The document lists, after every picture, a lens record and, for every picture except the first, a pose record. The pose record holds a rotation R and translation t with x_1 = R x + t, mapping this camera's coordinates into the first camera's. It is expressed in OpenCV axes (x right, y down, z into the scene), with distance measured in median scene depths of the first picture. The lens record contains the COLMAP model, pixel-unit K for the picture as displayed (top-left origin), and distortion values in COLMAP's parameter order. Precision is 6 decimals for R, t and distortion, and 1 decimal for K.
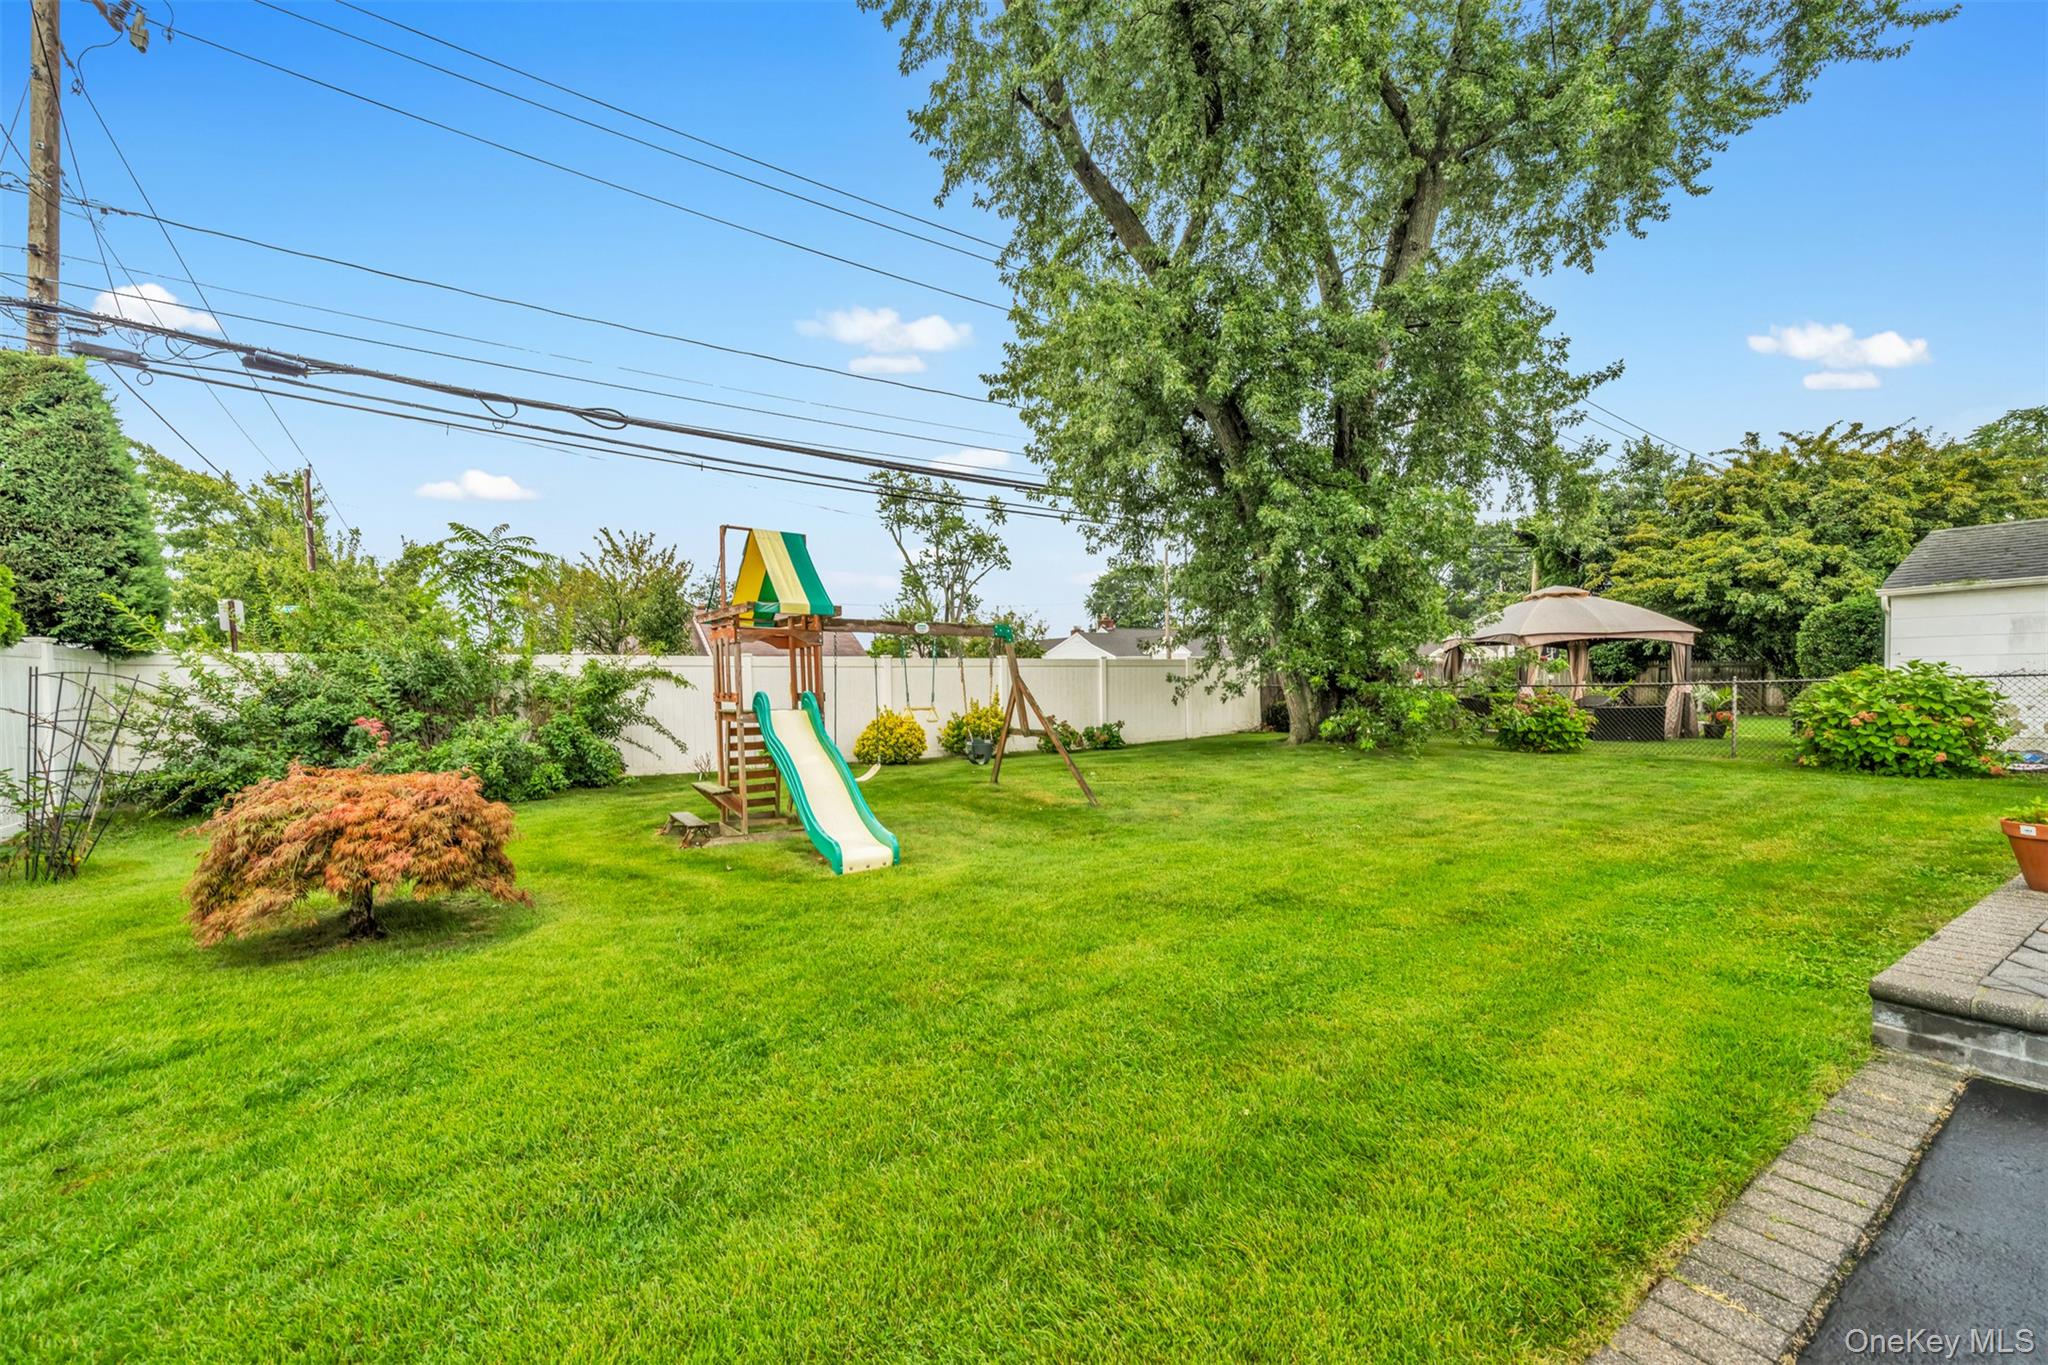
lens RADIAL K [[876.5, 0, 1024.0], [0, 876.5, 682.5], [0, 0, 1]] dist [-0.000054, 0.000008]
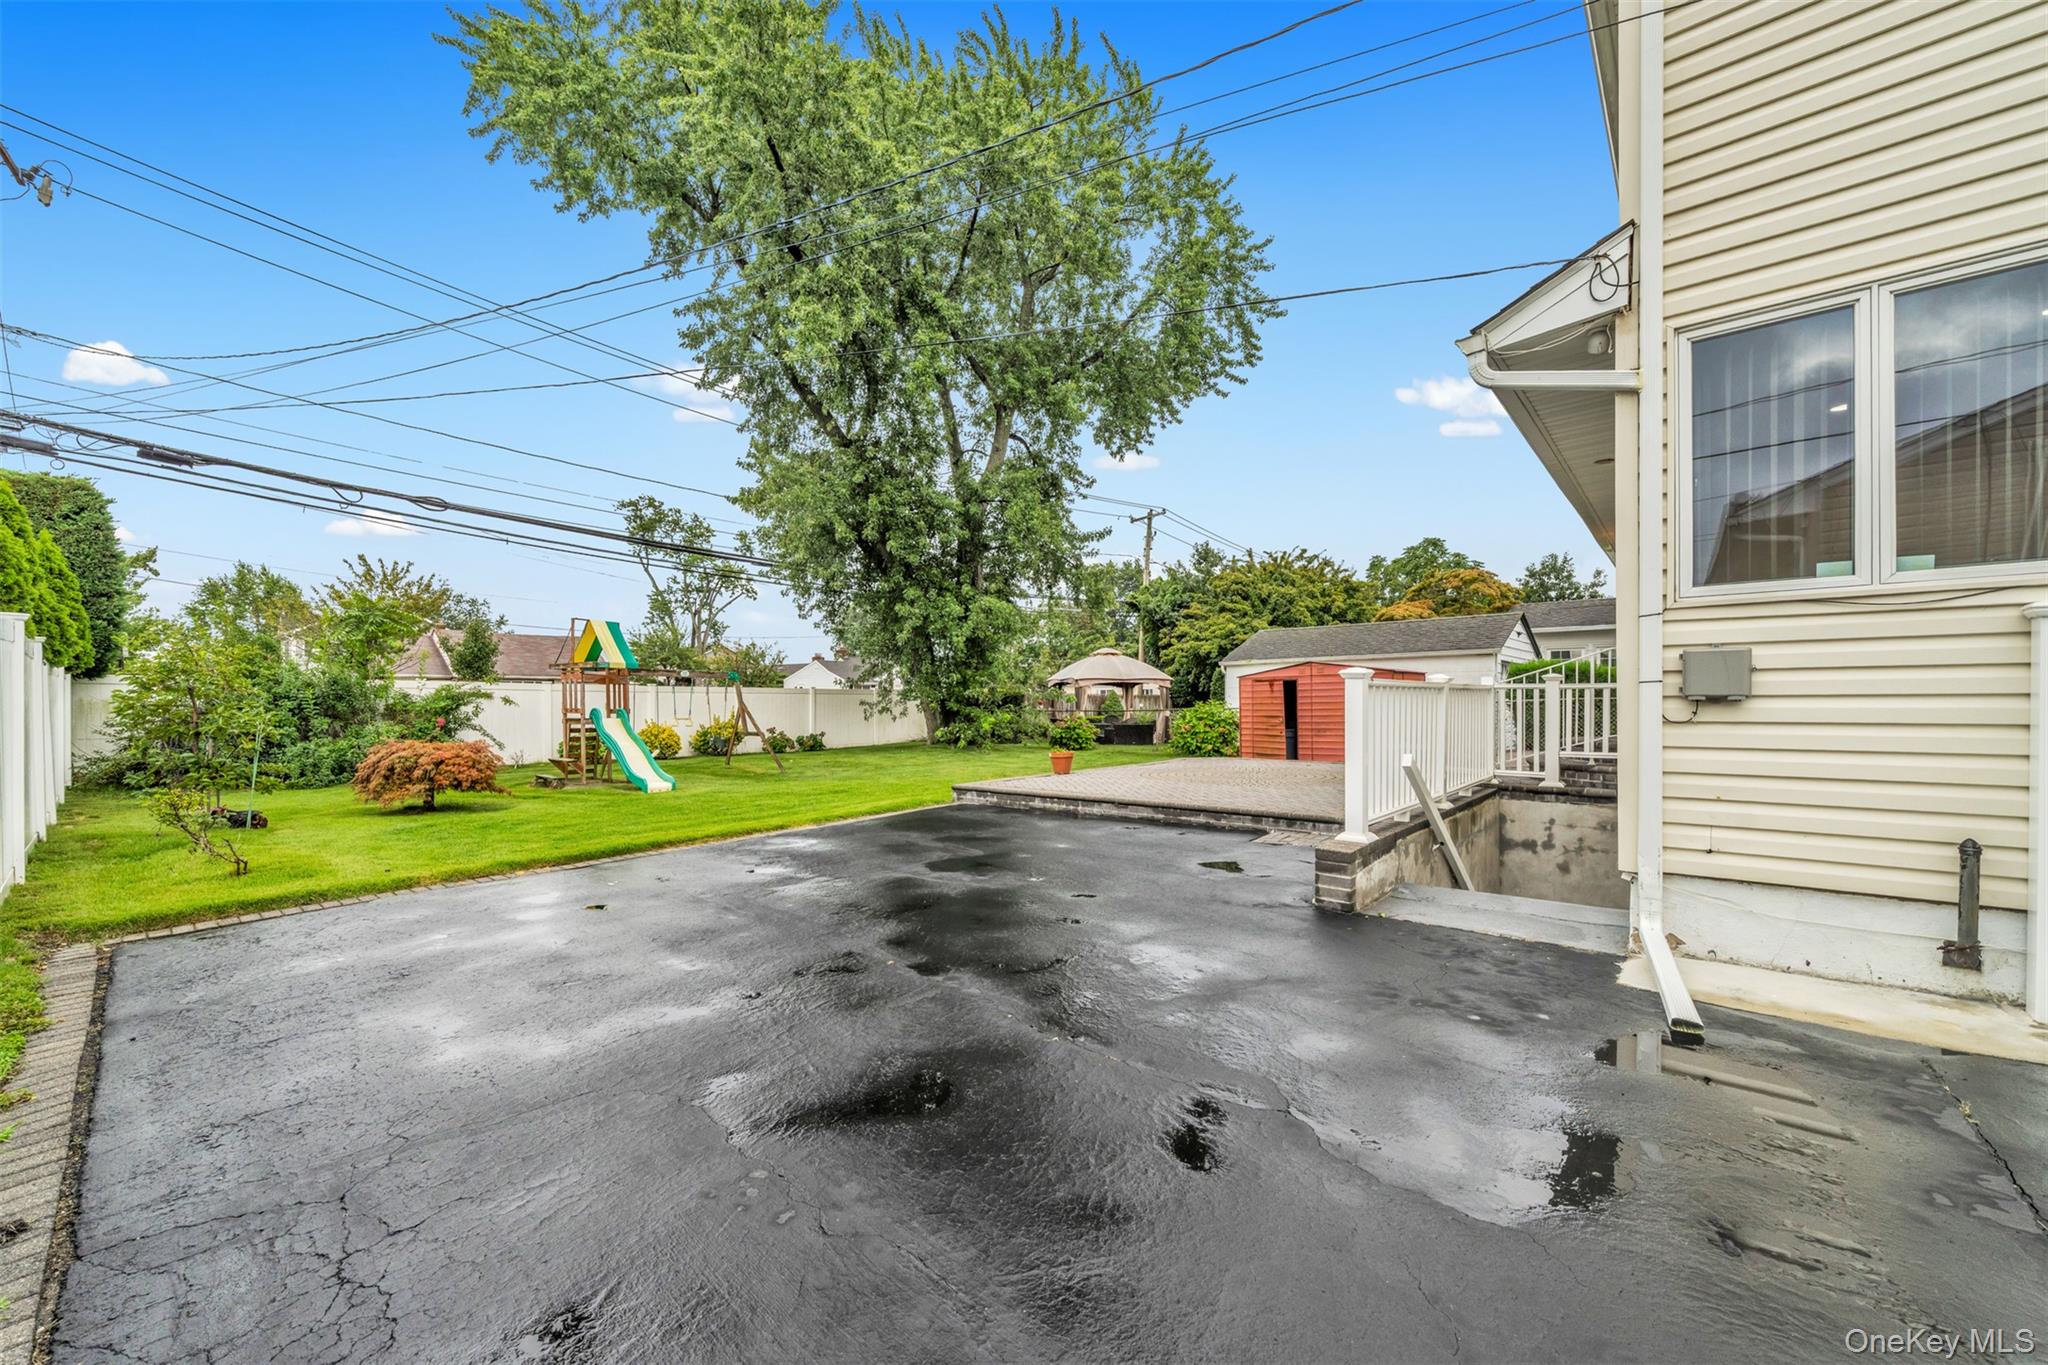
lens RADIAL K [[887.9, 0, 1024.0], [0, 887.9, 682.5], [0, 0, 1]] dist [-0.001883, -0.000212]
pose [[0.962922, 0.020465, 0.269004, 0.037133], [-0.013728, 0.999544, -0.026900, -0.002874], [-0.269432, 0.022210, 0.962763, -0.552590]]
